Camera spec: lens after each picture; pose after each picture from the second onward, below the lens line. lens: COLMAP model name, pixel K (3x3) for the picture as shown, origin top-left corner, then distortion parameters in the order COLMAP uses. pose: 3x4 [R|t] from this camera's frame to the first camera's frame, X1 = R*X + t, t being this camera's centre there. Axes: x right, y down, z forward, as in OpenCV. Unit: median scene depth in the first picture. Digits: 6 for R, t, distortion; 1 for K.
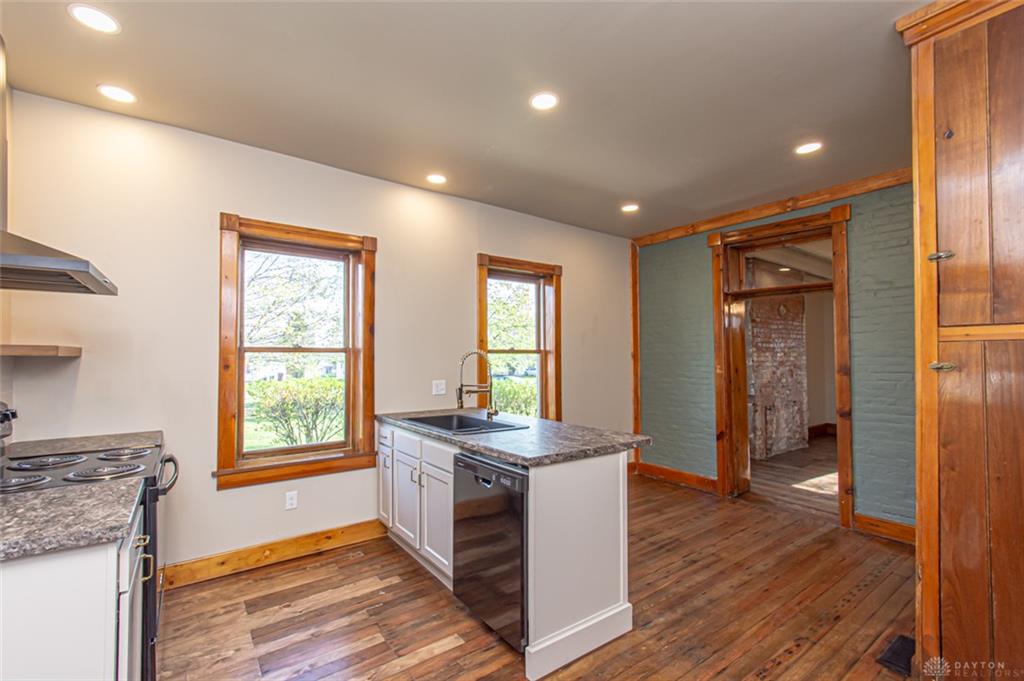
lens RADIAL K [[456.7, 0, 514.1], [0, 456.7, 347.9], [0, 0, 1]] dist [0.004165, -0.008115]
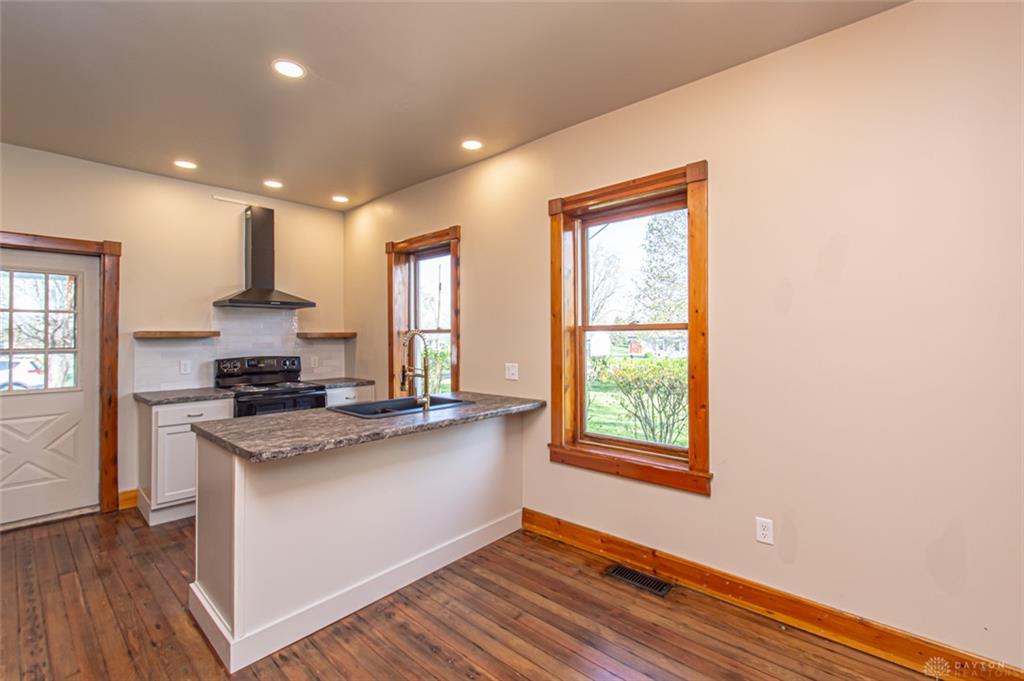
lens RADIAL K [[456.7, 0, 489.4], [0, 456.7, 329.3], [0, 0, 1]] dist [0.004165, -0.008115]
pose [[0.162609, -0.014672, -0.986581, 0.744622], [0.026689, 0.999589, -0.010467, 0.014719], [0.986330, -0.024629, 0.162934, 0.872049]]
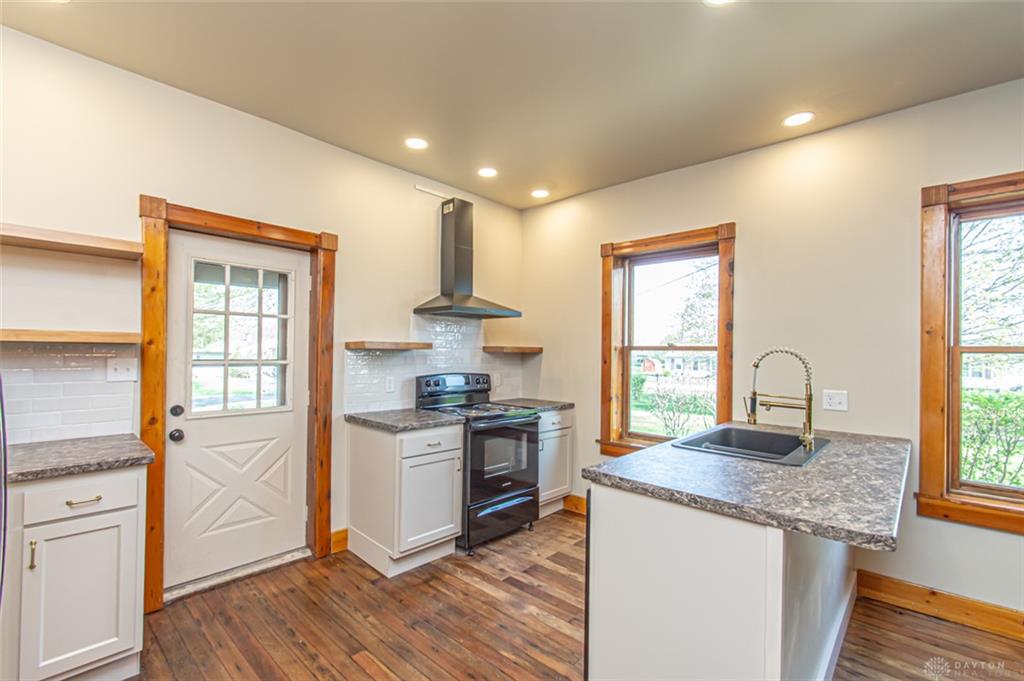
lens RADIAL K [[456.7, 0, 489.6], [0, 456.7, 346.7], [0, 0, 1]] dist [0.004165, -0.008115]
pose [[0.145499, -0.007982, -0.989326, 0.494561], [0.006293, 0.999955, -0.007142, 0.005255], [0.989338, -0.005187, 0.145543, 0.385611]]
